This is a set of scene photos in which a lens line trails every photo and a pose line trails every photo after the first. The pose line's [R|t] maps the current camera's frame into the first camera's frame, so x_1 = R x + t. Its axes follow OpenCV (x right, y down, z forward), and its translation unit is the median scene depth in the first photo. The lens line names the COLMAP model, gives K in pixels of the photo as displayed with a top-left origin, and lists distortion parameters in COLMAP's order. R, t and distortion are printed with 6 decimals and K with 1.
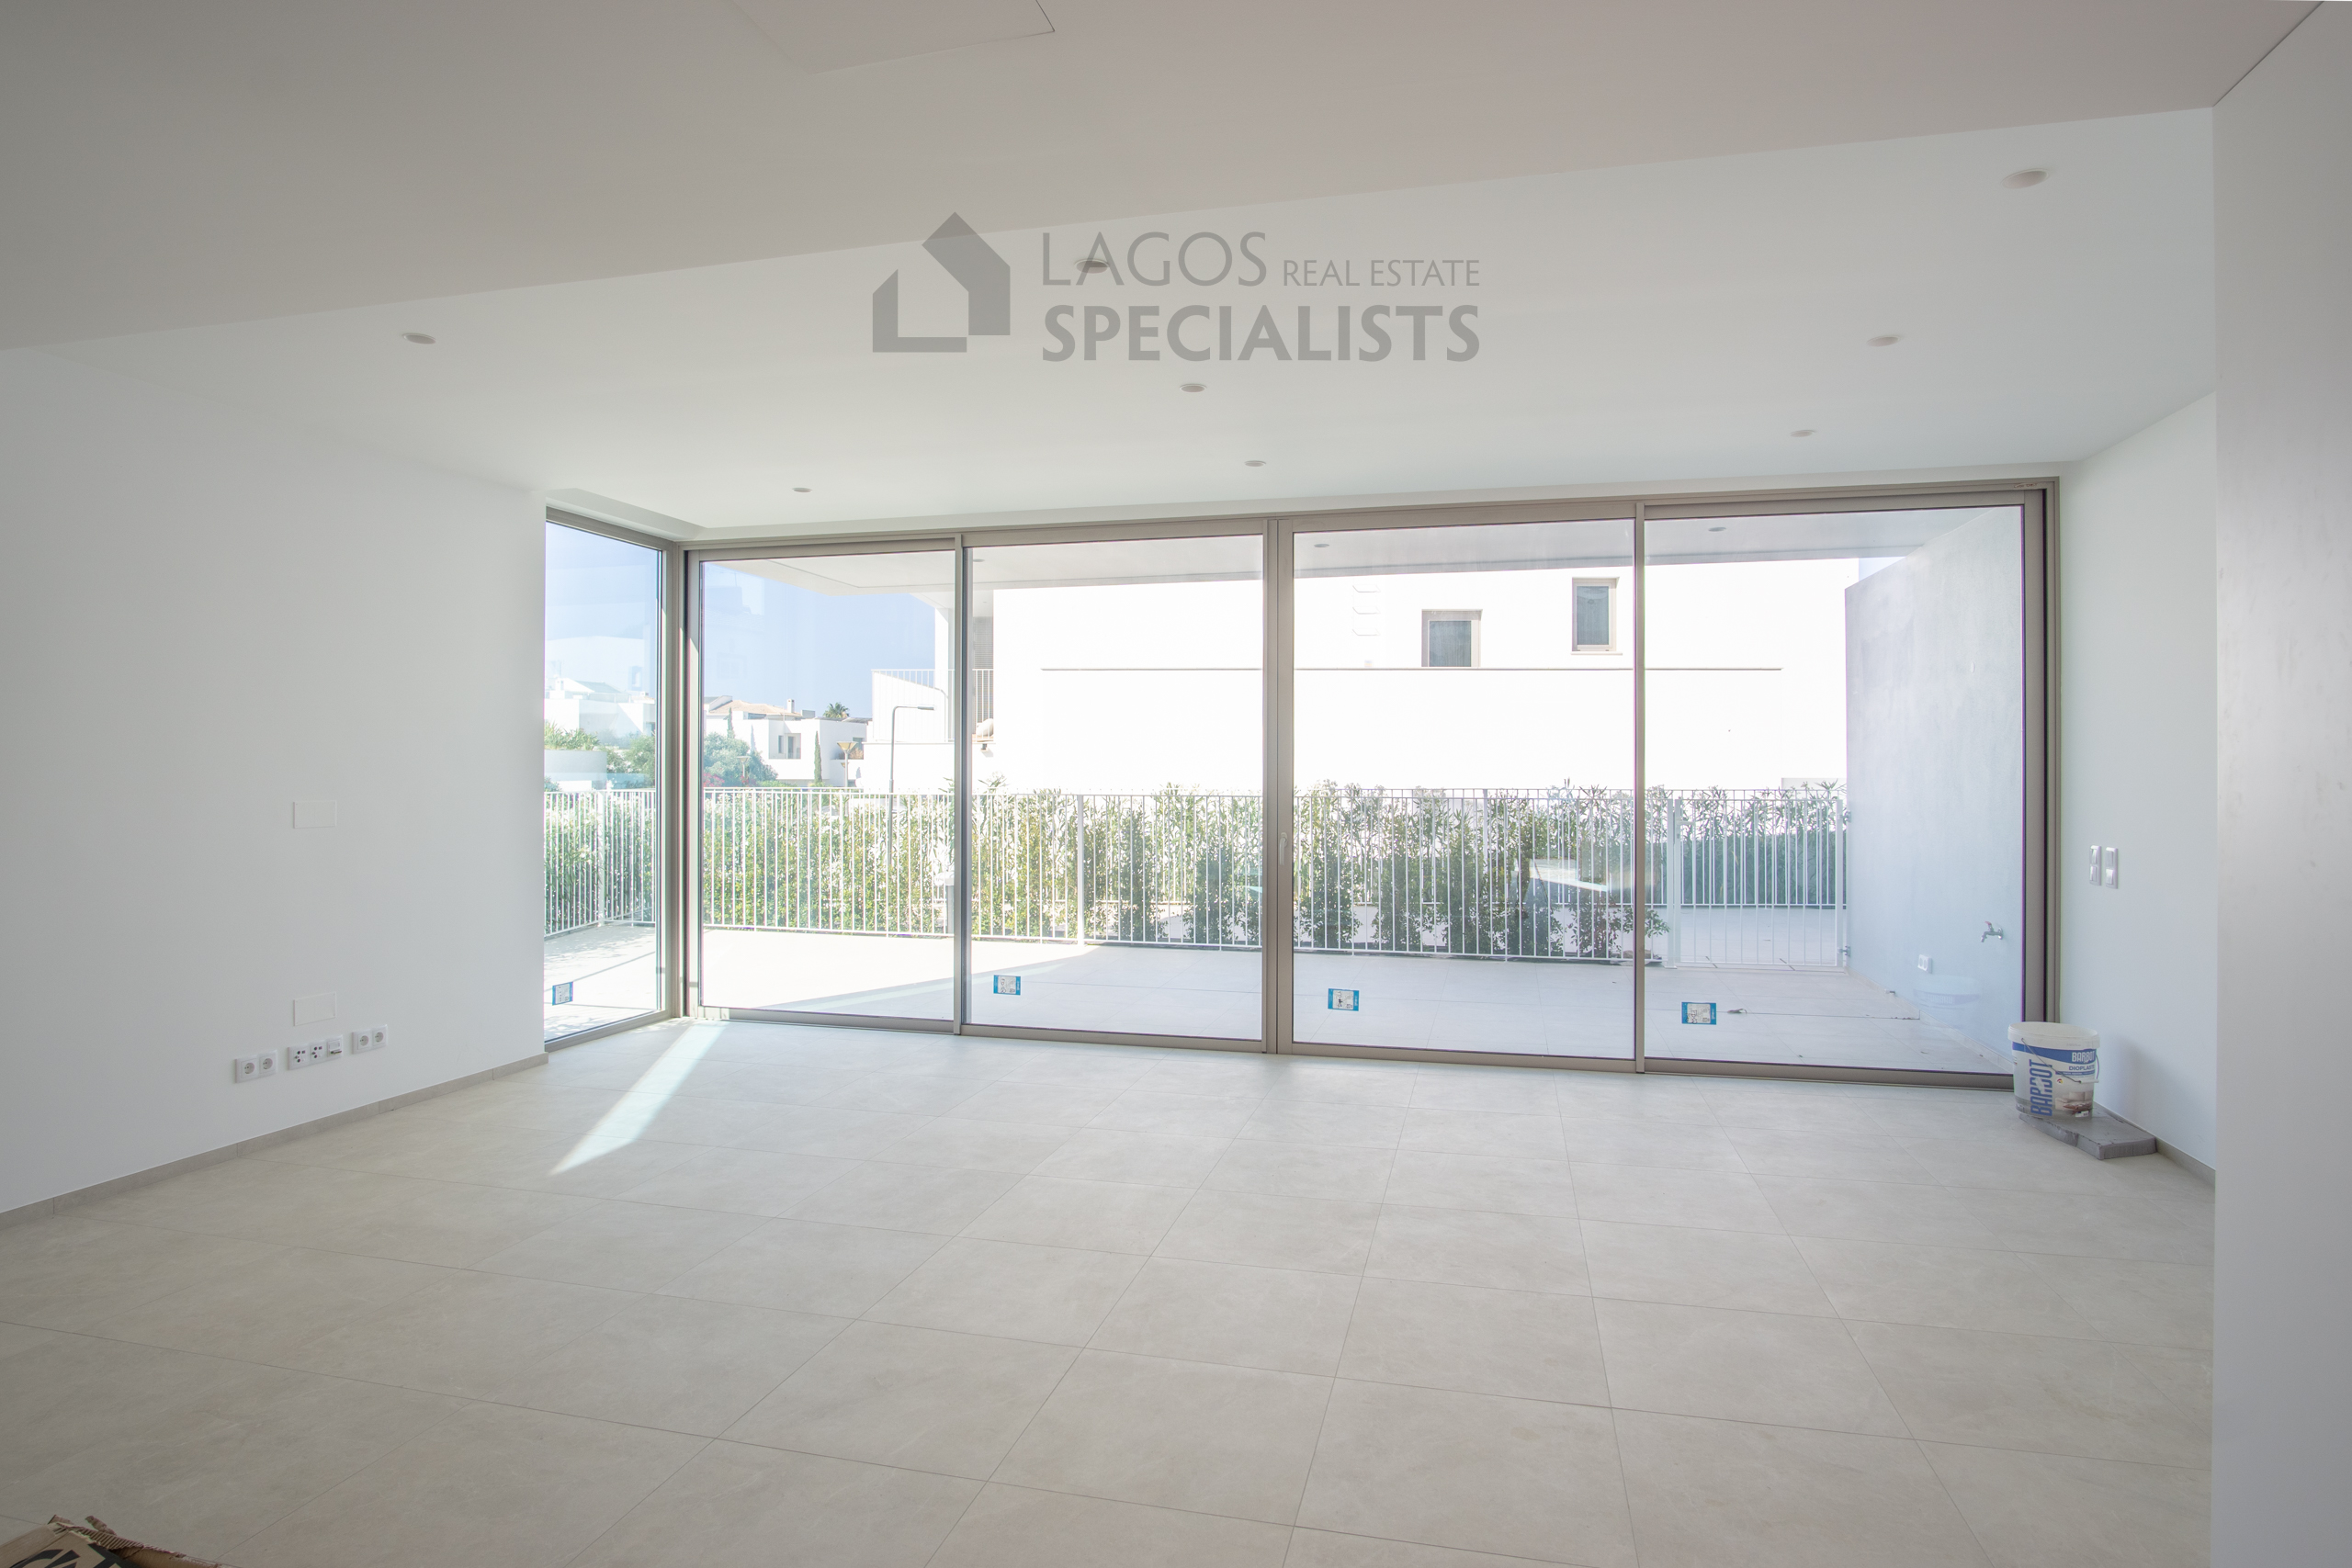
lens RADIAL K [[1288.1, 0, 1197.4], [0, 1288.1, 766.7], [0, 0, 1]] dist [-0.032180, 0.007402]
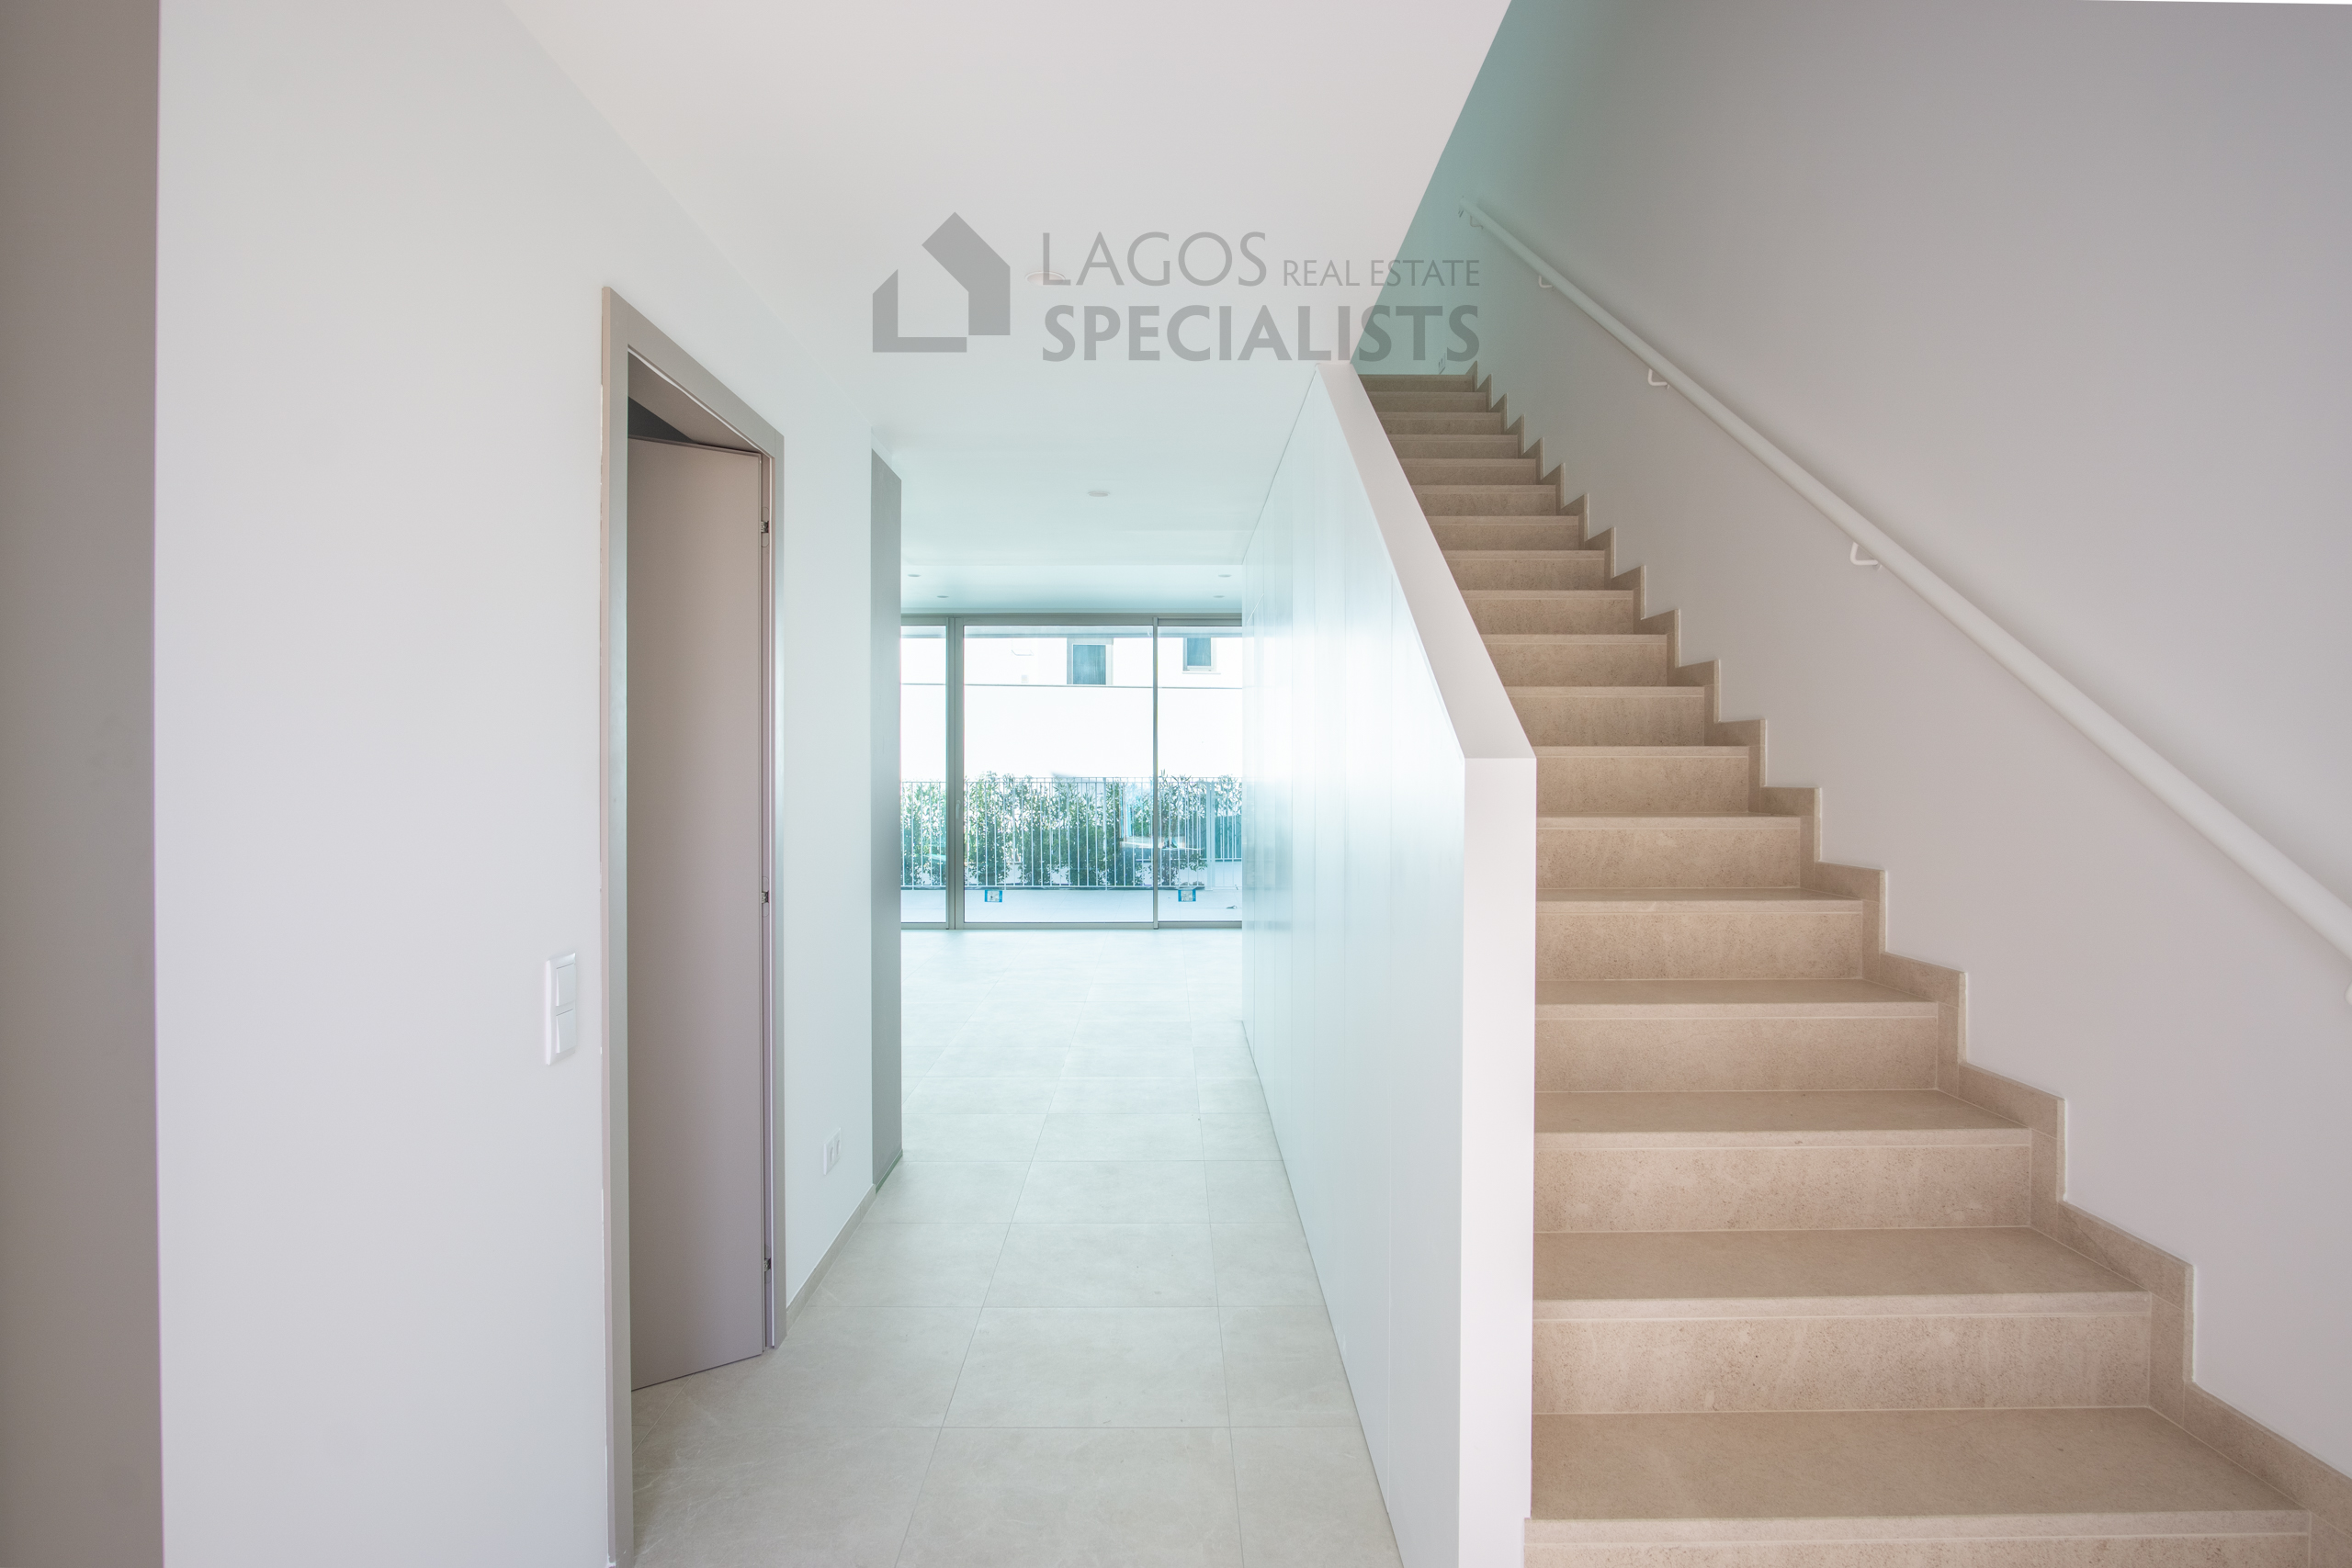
lens RADIAL K [[1288.1, 0, 1197.4], [0, 1288.1, 766.7], [0, 0, 1]] dist [-0.032180, 0.007402]
pose [[0.967661, -0.001818, 0.252249, -0.036770], [0.000410, 0.999984, 0.005634, -0.002578], [-0.252255, -0.005349, 0.967646, -0.471165]]
